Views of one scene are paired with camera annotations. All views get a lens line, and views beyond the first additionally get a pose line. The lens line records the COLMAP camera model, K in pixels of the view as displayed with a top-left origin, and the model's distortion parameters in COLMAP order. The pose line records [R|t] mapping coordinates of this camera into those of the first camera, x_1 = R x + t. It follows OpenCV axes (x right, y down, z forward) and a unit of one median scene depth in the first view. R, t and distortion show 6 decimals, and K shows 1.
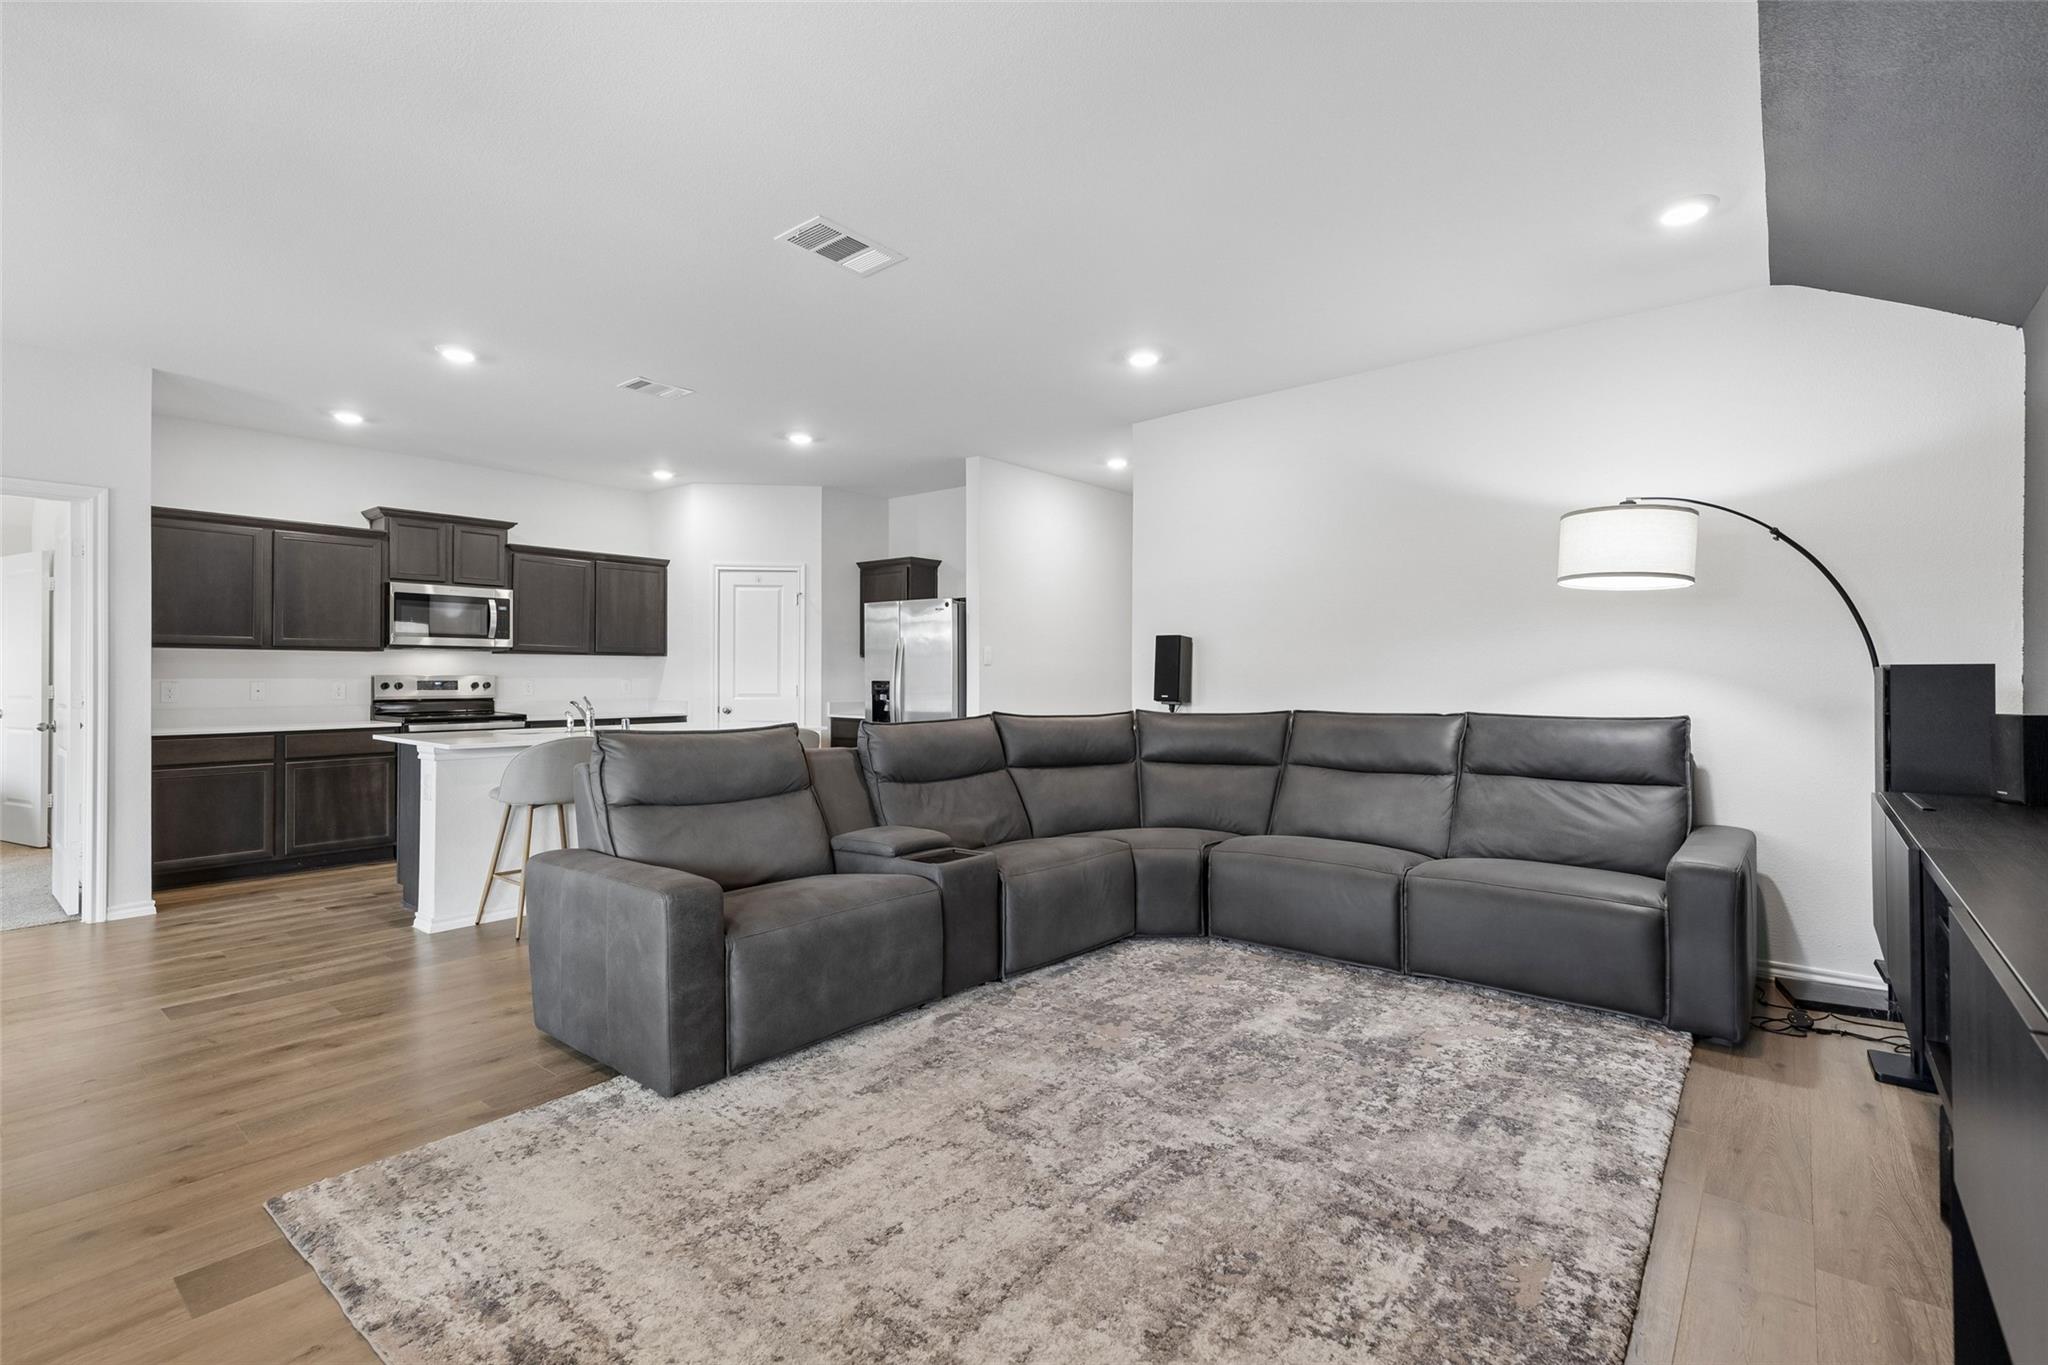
lens RADIAL K [[930.1, 0, 1024.0], [0, 930.1, 682.5], [0, 0, 1]] dist [0.012669, -0.000261]
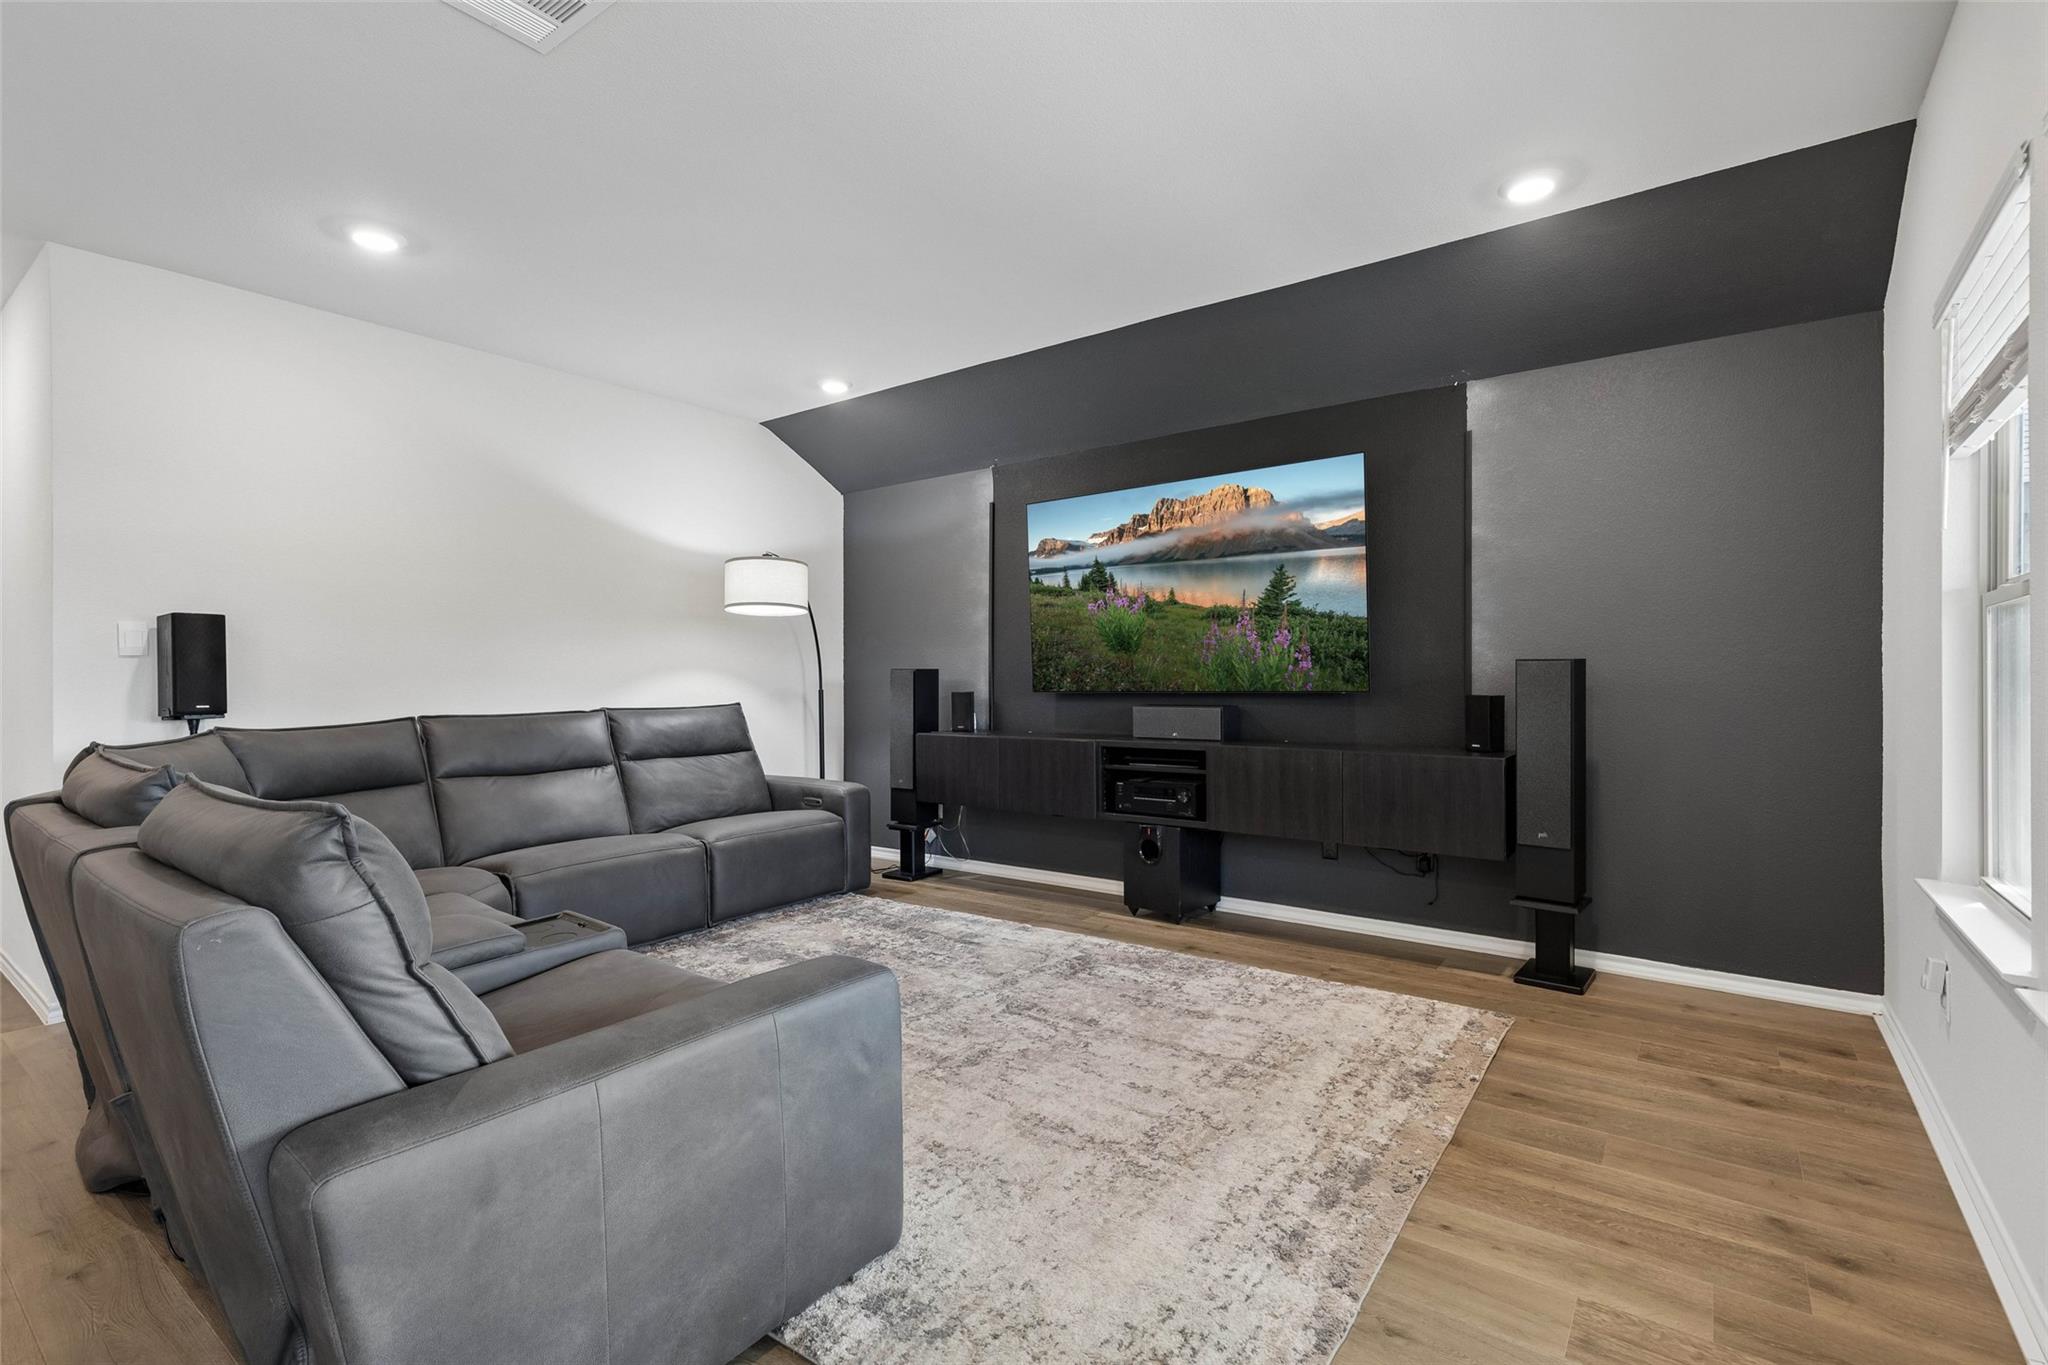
lens RADIAL K [[945.5, 0, 1024.0], [0, 945.5, 682.5], [0, 0, 1]] dist [0.001227, 0.000043]
pose [[-0.060588, -0.006873, 0.998139, -0.548342], [0.012548, 0.999892, 0.007646, -0.001231], [-0.998084, 0.012988, -0.060495, 0.455935]]
